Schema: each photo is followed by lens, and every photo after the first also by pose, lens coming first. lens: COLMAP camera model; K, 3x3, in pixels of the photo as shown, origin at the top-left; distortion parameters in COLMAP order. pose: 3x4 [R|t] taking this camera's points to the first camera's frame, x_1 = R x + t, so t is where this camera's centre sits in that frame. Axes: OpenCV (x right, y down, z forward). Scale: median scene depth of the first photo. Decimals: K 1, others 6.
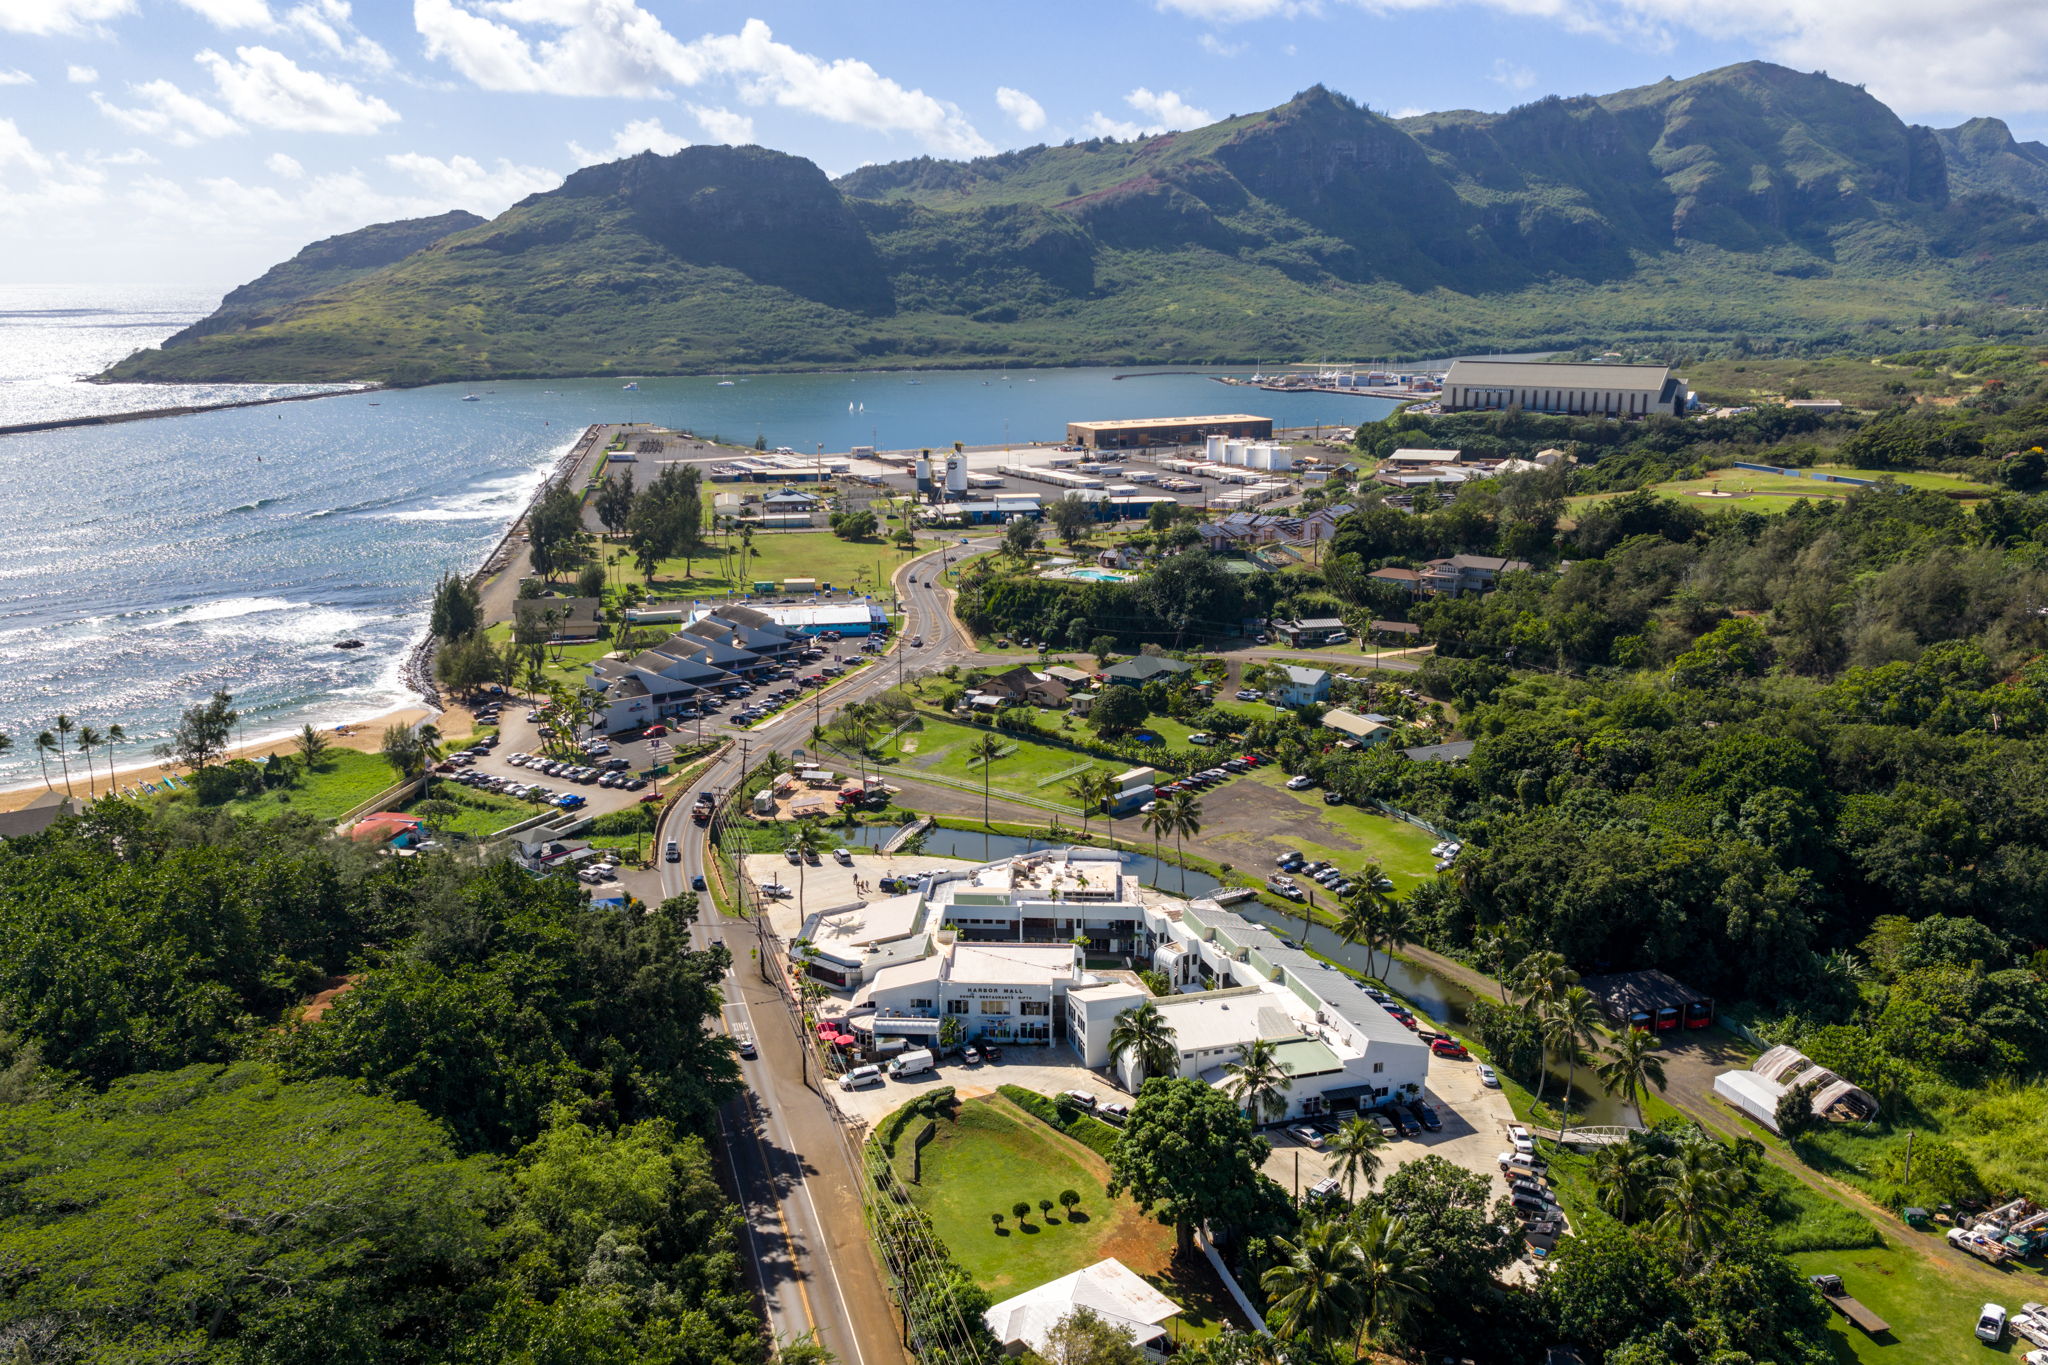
lens RADIAL K [[1682.5, 0, 1038.4], [0, 1682.5, 688.2], [0, 0, 1]] dist [0.014104, -0.025279]
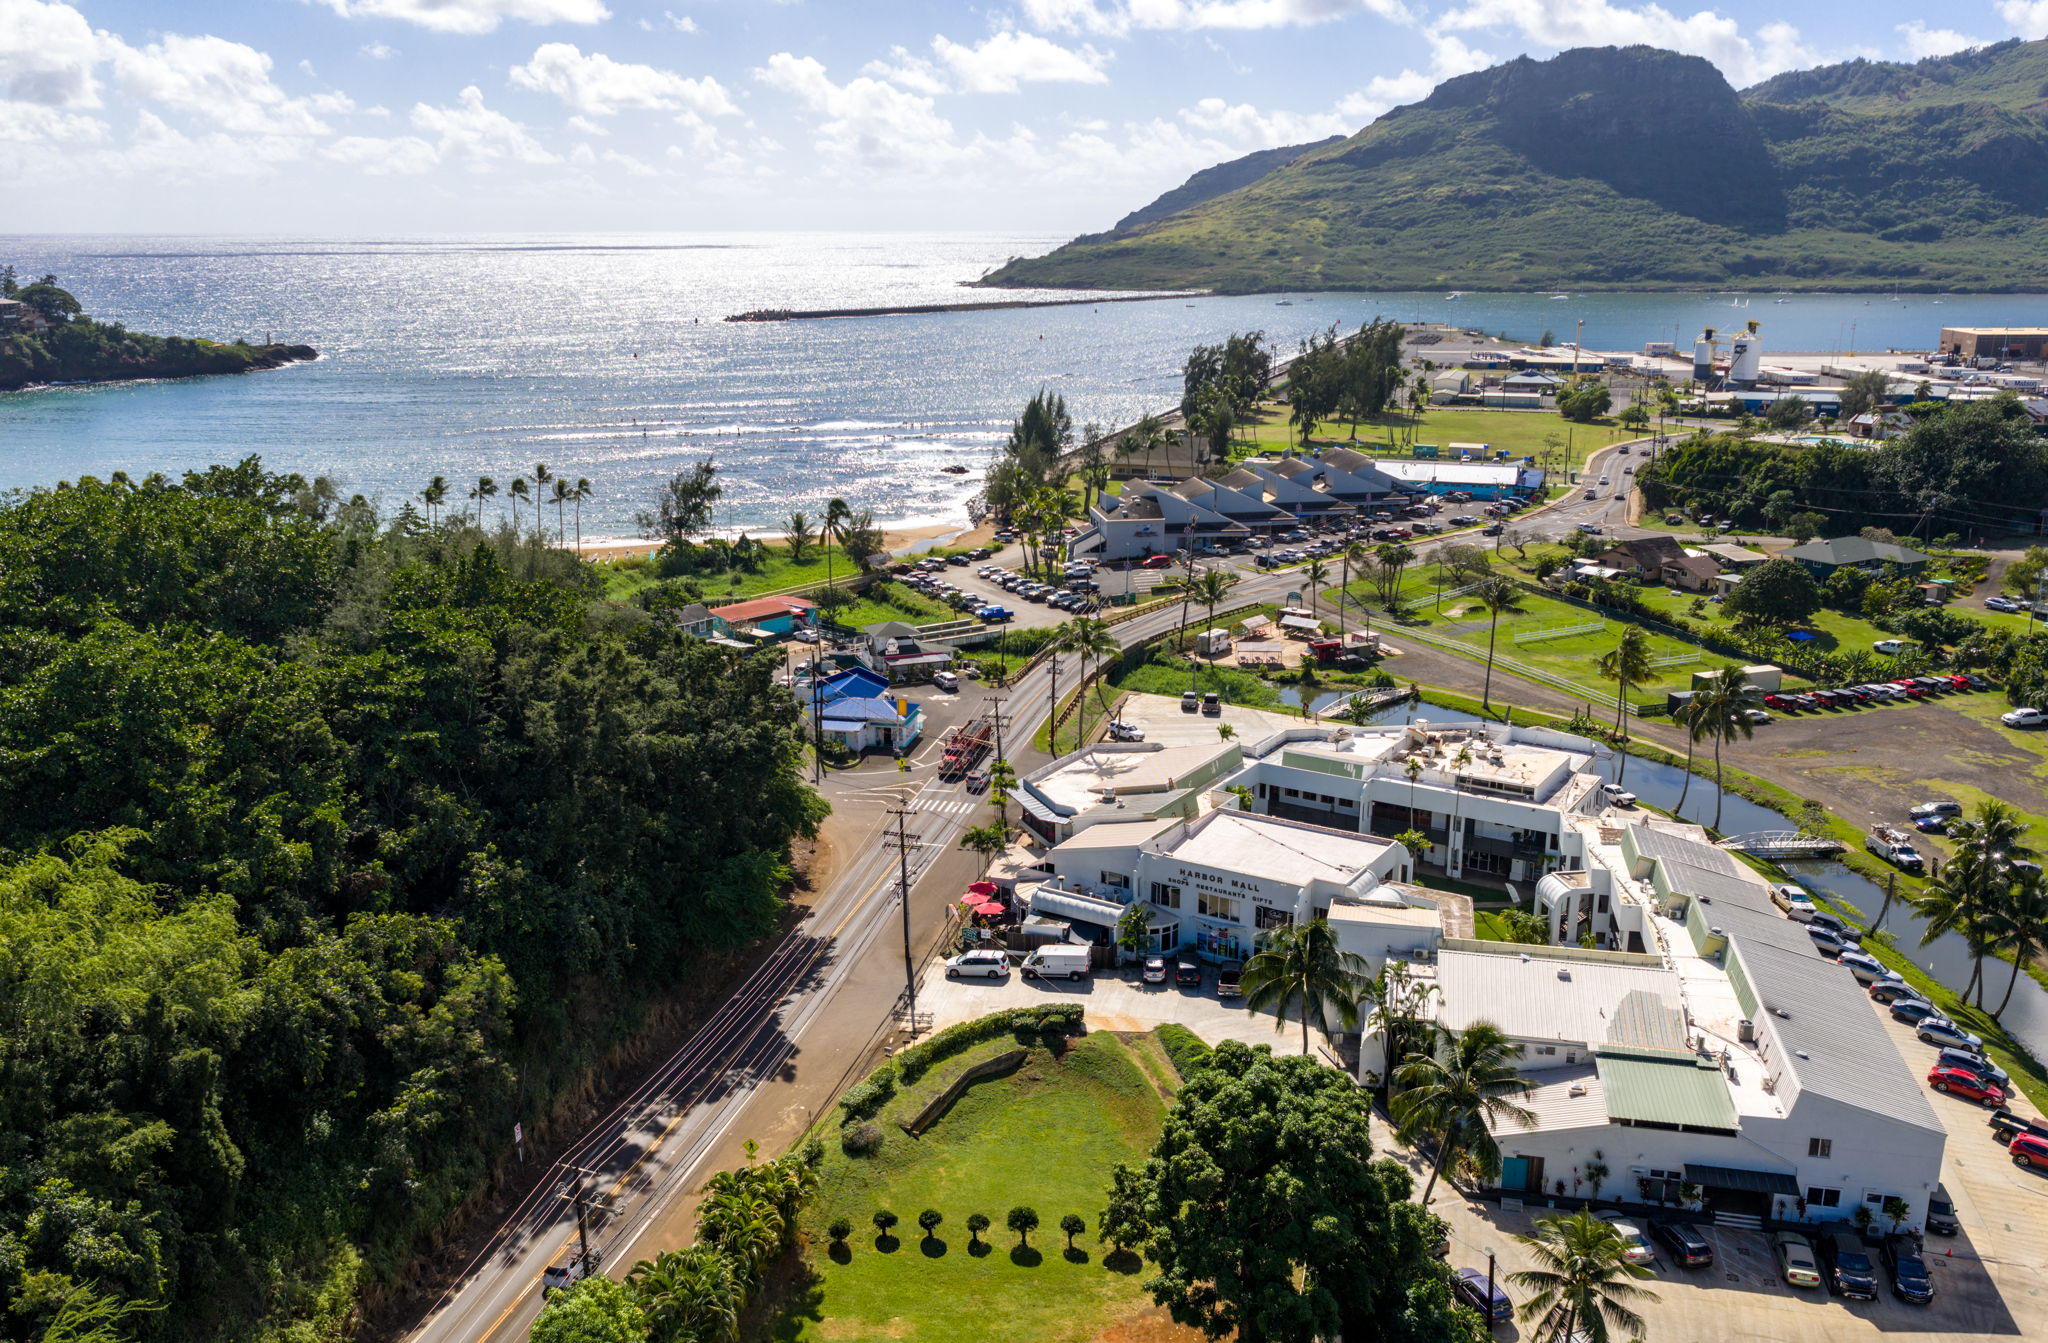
lens RADIAL K [[1703.1, 0, 1038.2], [0, 1703.1, 686.6], [0, 0, 1]] dist [0.010368, -0.015067]
pose [[0.875324, 0.127008, -0.466558, 0.092405], [-0.114825, 0.991885, 0.054589, 0.037477], [0.469705, 0.005789, 0.882805, 0.187742]]
